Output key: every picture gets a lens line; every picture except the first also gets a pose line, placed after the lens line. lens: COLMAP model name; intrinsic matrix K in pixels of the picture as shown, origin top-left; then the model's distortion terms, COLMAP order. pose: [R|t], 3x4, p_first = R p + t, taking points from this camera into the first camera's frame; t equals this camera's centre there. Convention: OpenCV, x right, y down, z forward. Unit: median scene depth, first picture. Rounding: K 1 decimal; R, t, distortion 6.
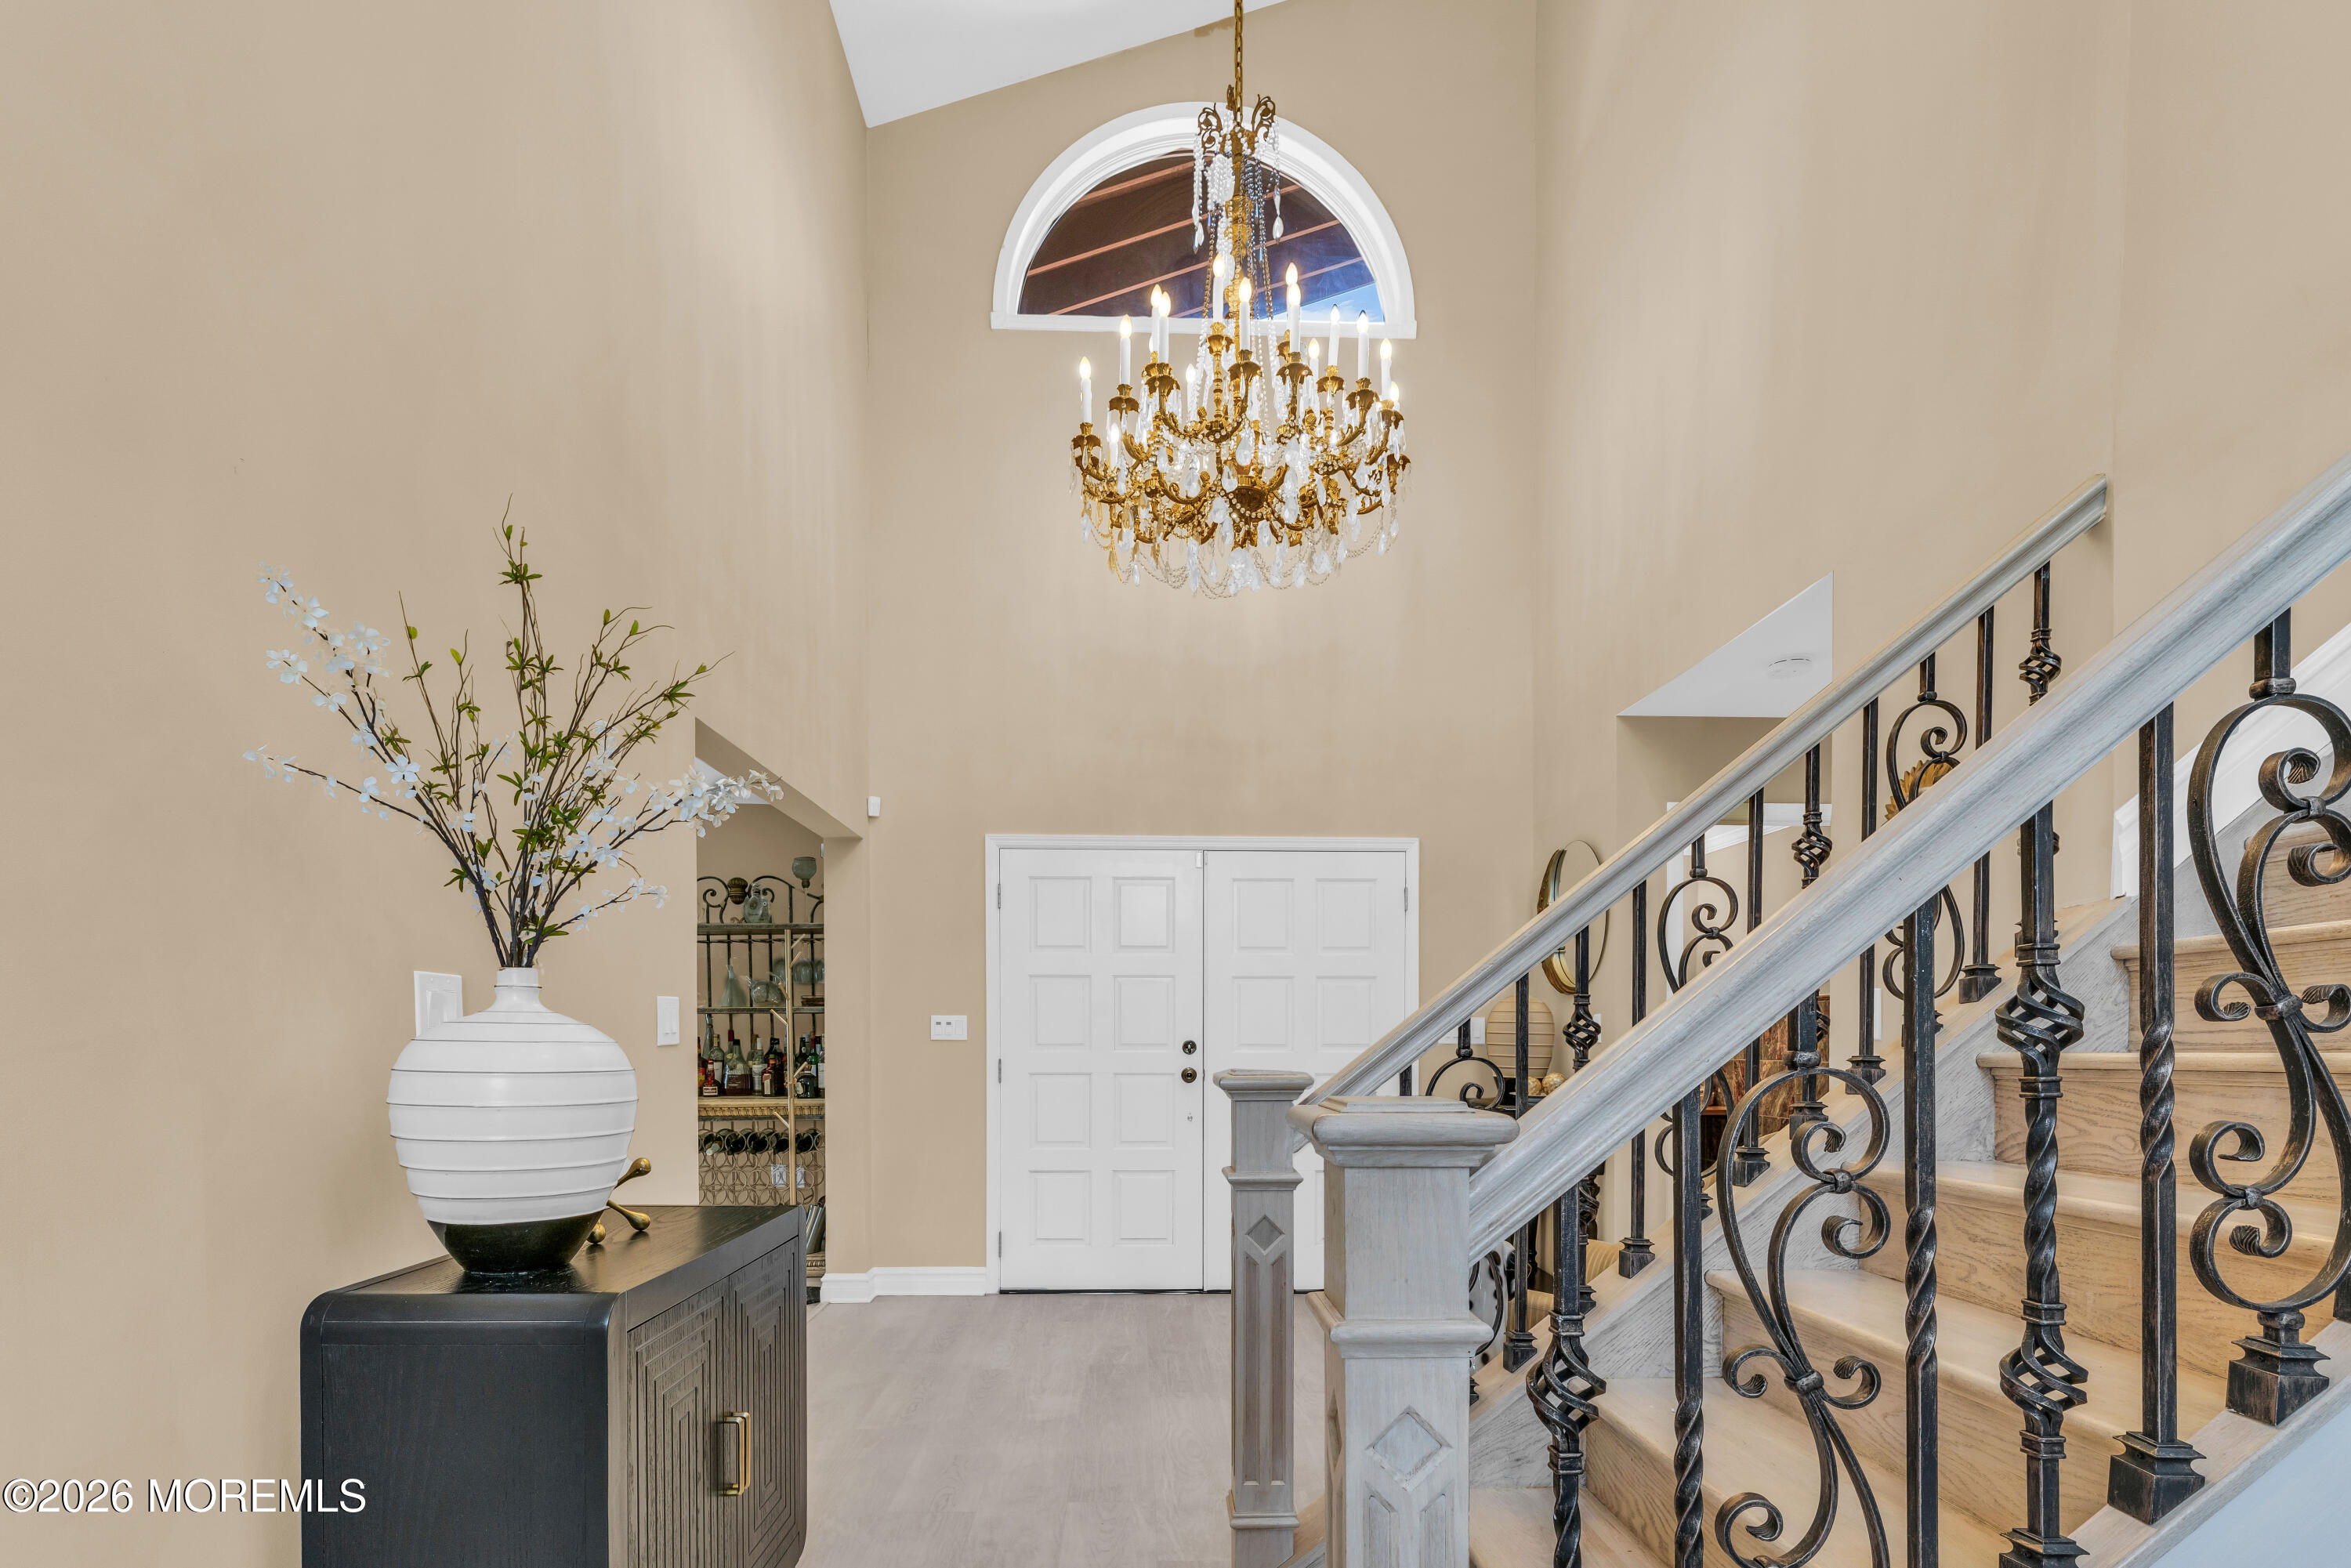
lens RADIAL K [[1122.5, 0, 1177.7], [0, 1122.5, 1058.5], [0, 0, 1]] dist [0.000147, -0.000039]
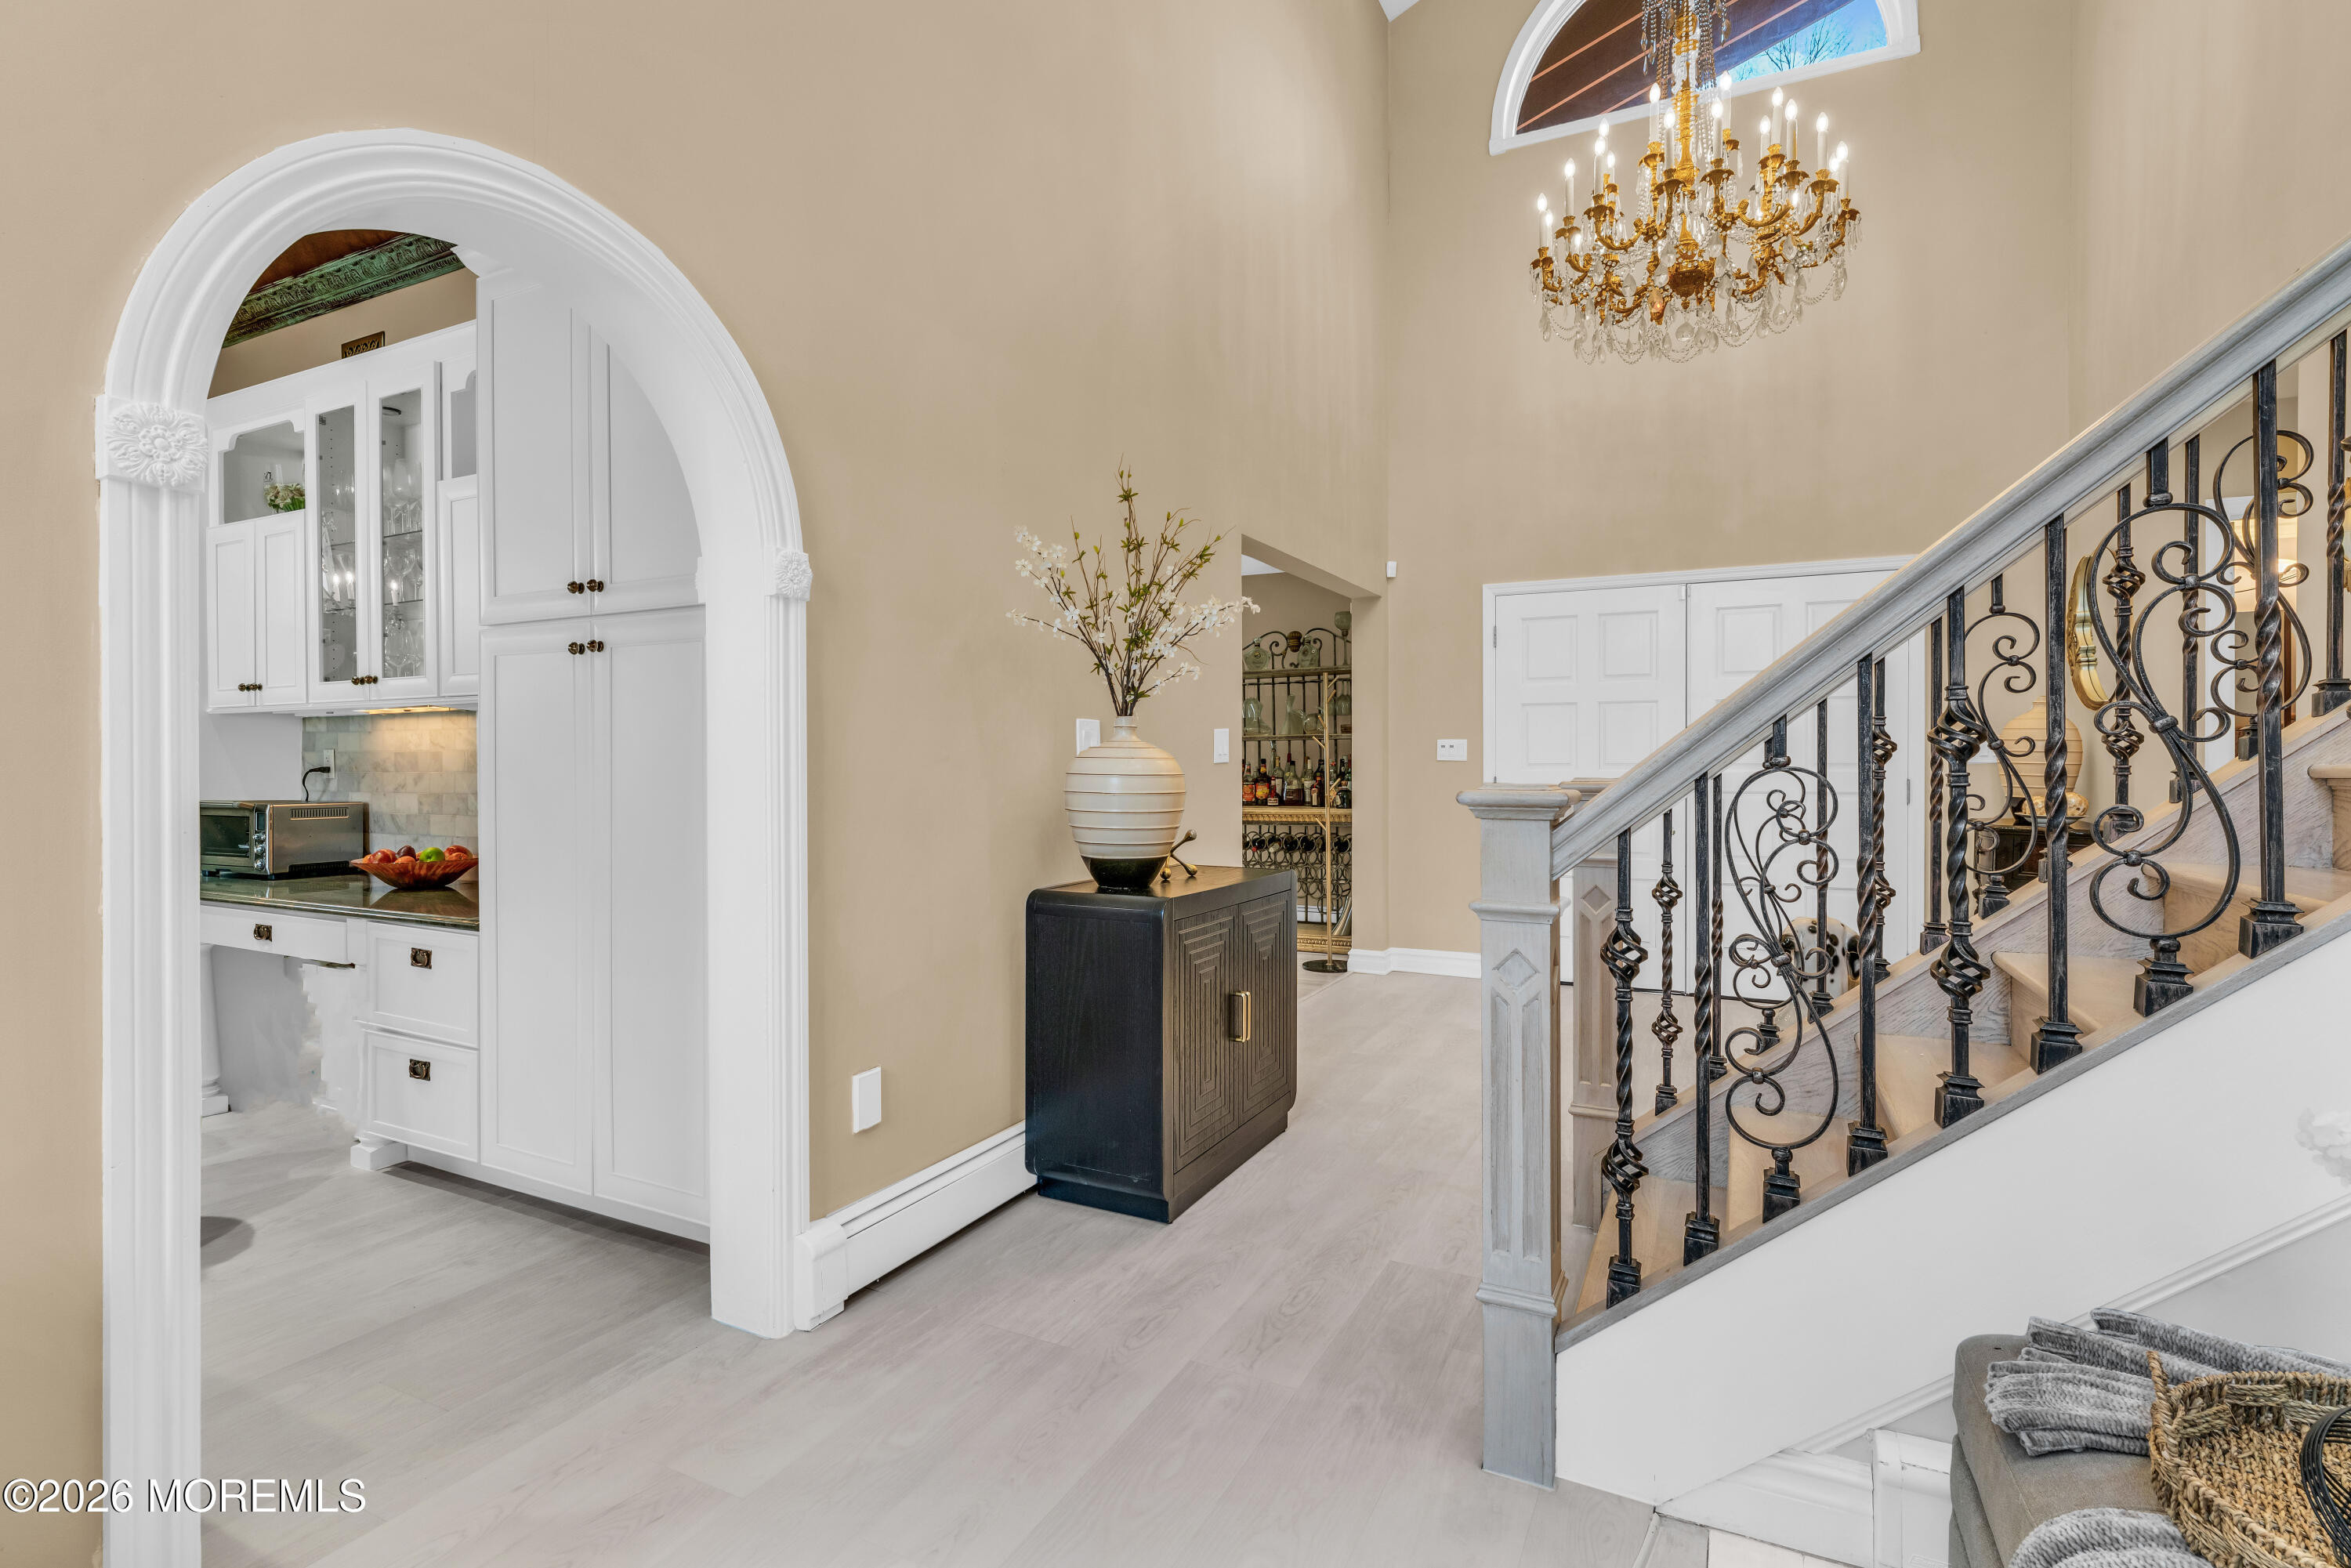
lens RADIAL K [[1113.8, 0, 1175.5], [0, 1113.8, 784.0], [0, 0, 1]] dist [0.001448, 0.000140]
pose [[0.872143, 0.007997, -0.489185, 0.331454], [-0.007219, 0.999968, 0.003477, 0.018781], [0.489197, 0.000499, 0.872173, -0.478546]]
